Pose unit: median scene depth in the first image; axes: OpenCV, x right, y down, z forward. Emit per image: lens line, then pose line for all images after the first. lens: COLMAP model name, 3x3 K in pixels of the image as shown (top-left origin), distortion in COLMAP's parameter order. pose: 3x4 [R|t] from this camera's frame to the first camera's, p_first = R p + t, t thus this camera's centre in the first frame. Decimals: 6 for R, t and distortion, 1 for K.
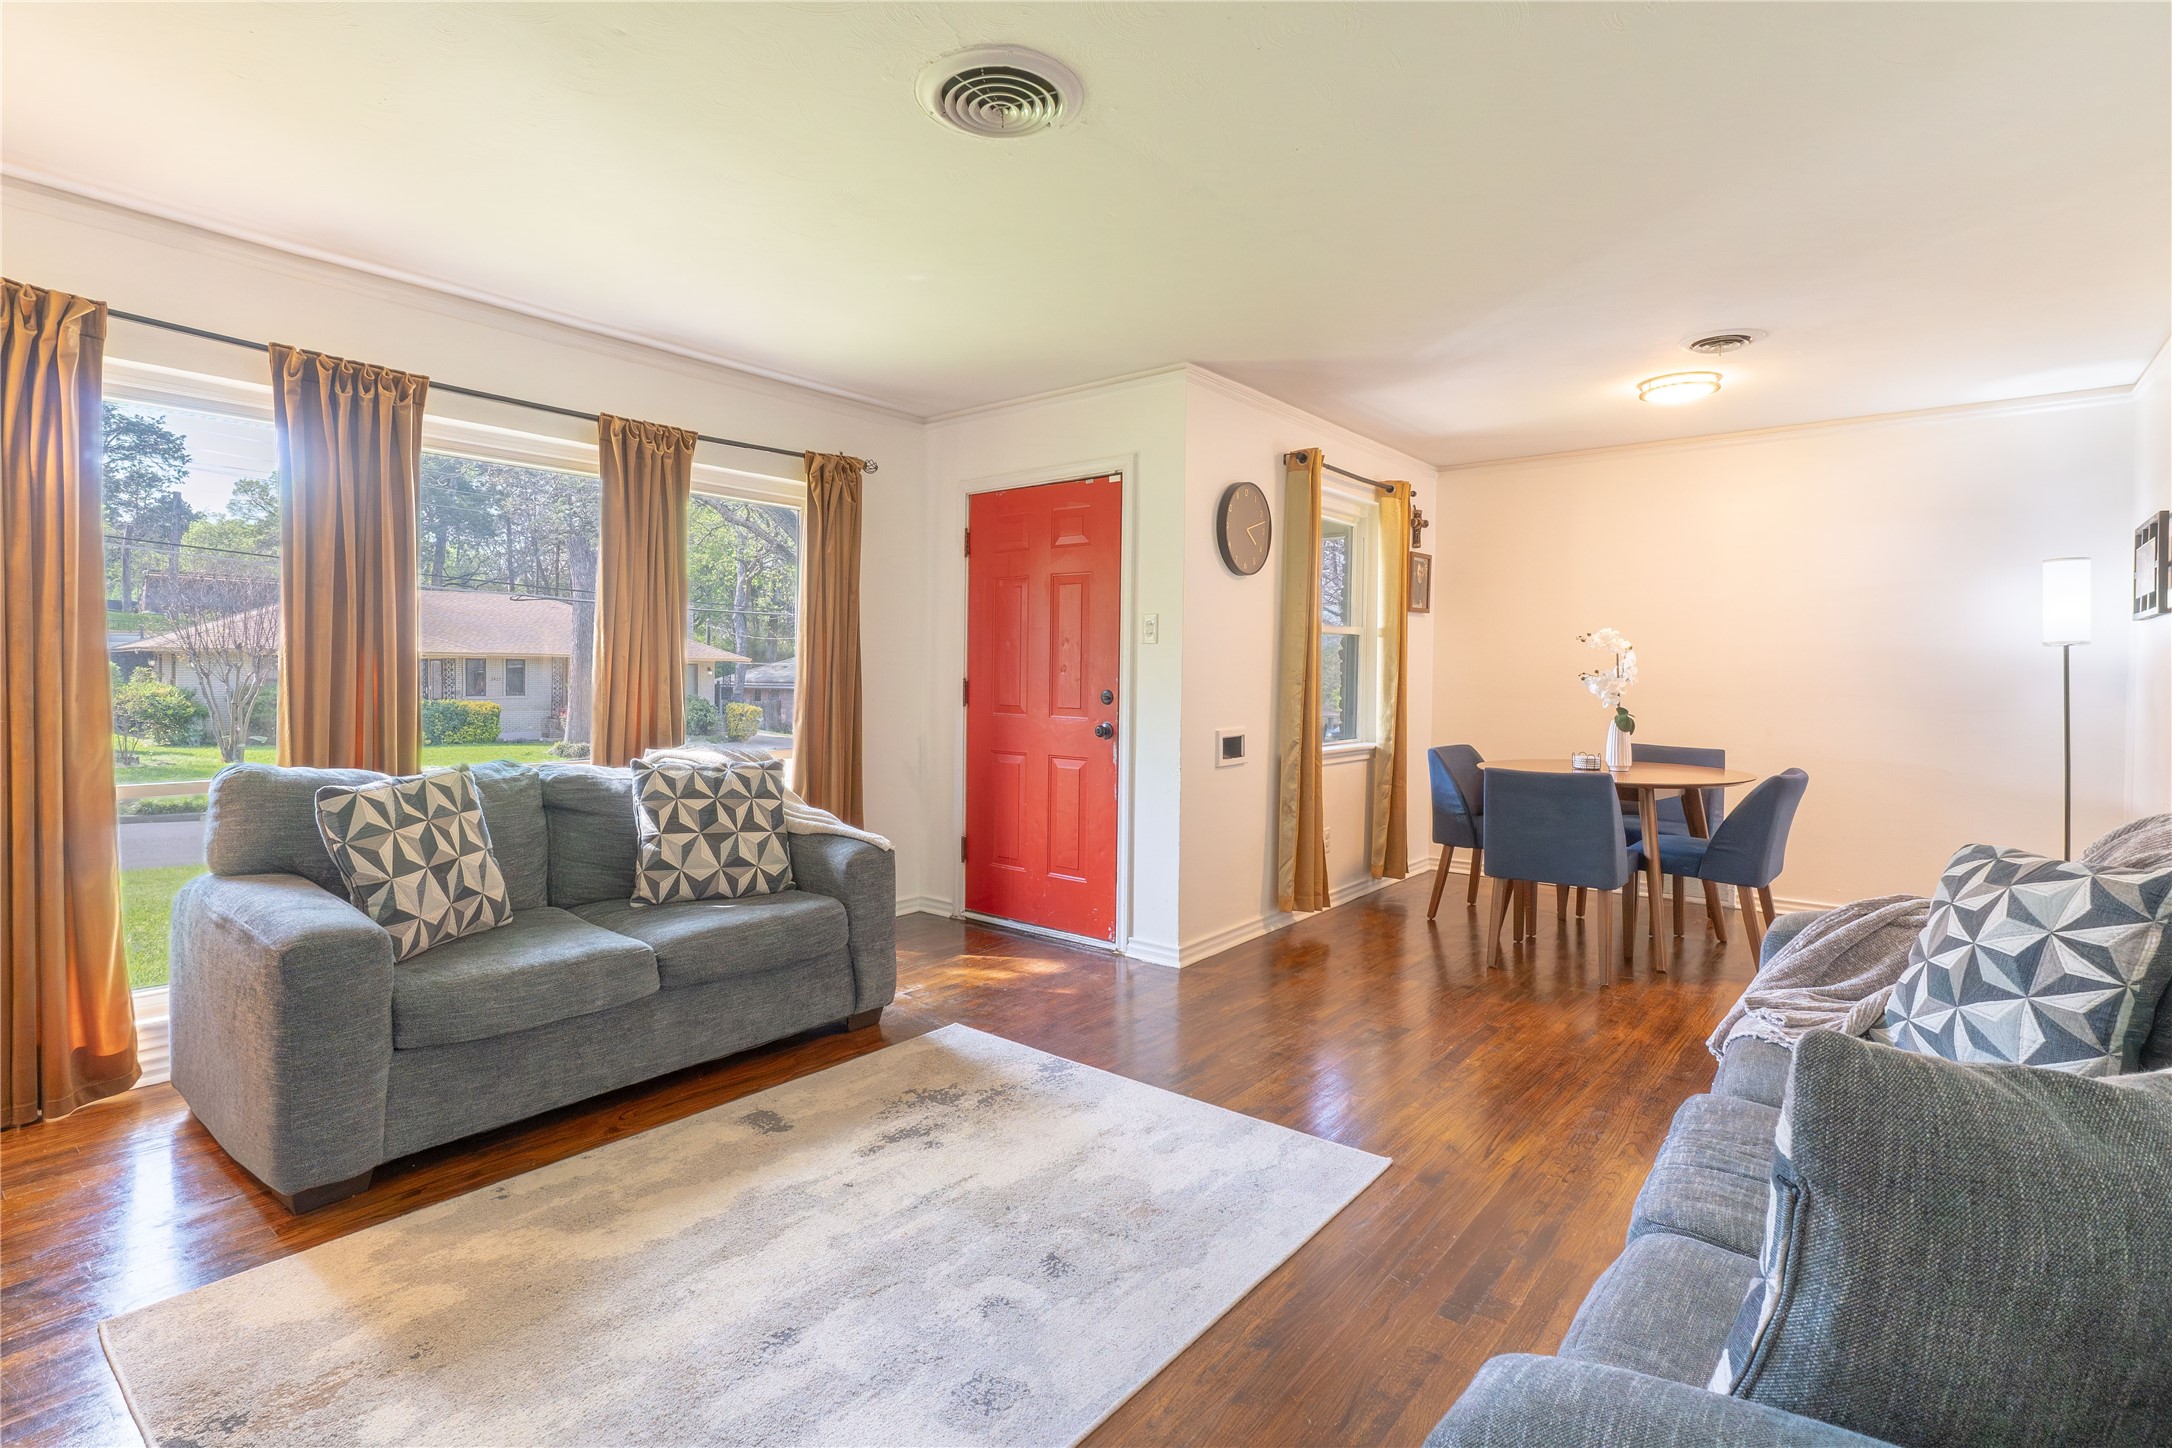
lens RADIAL K [[1038.1, 0, 1072.3], [0, 1038.1, 711.3], [0, 0, 1]] dist [0.002268, -0.000750]
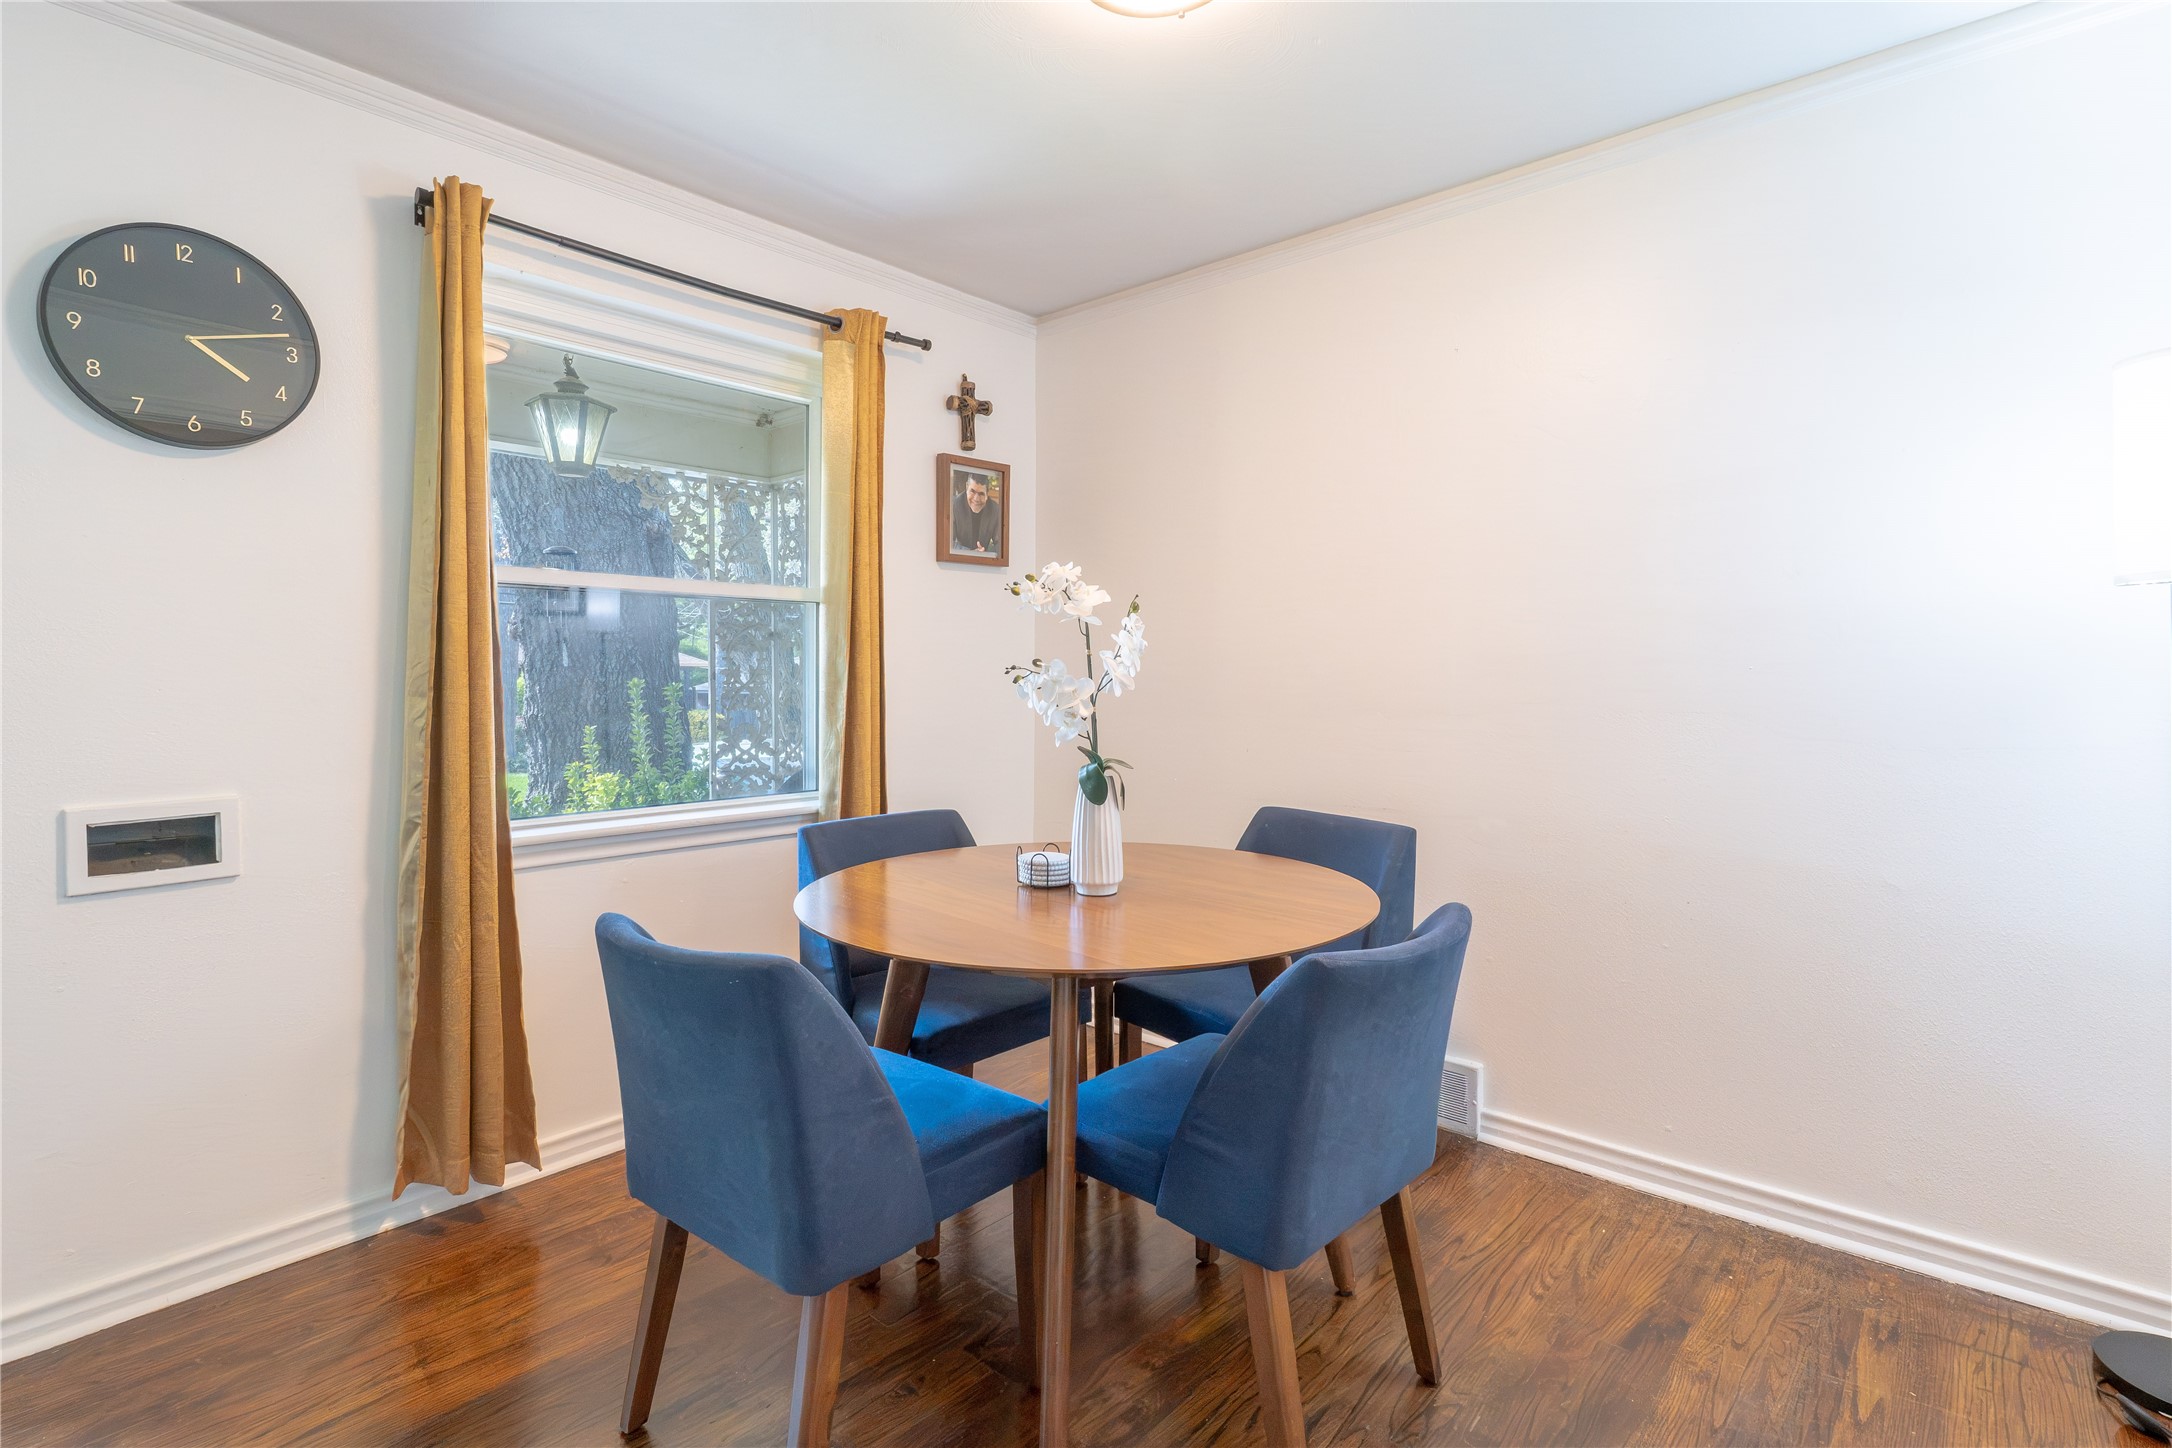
lens RADIAL K [[1038.1, 0, 1075.9], [0, 1038.1, 707.2], [0, 0, 1]] dist [0.002268, -0.000750]
pose [[0.998762, 0.002195, -0.049701, 0.454003], [-0.002414, 0.999988, -0.004357, -0.017196], [0.049691, 0.004472, 0.998755, 0.479675]]
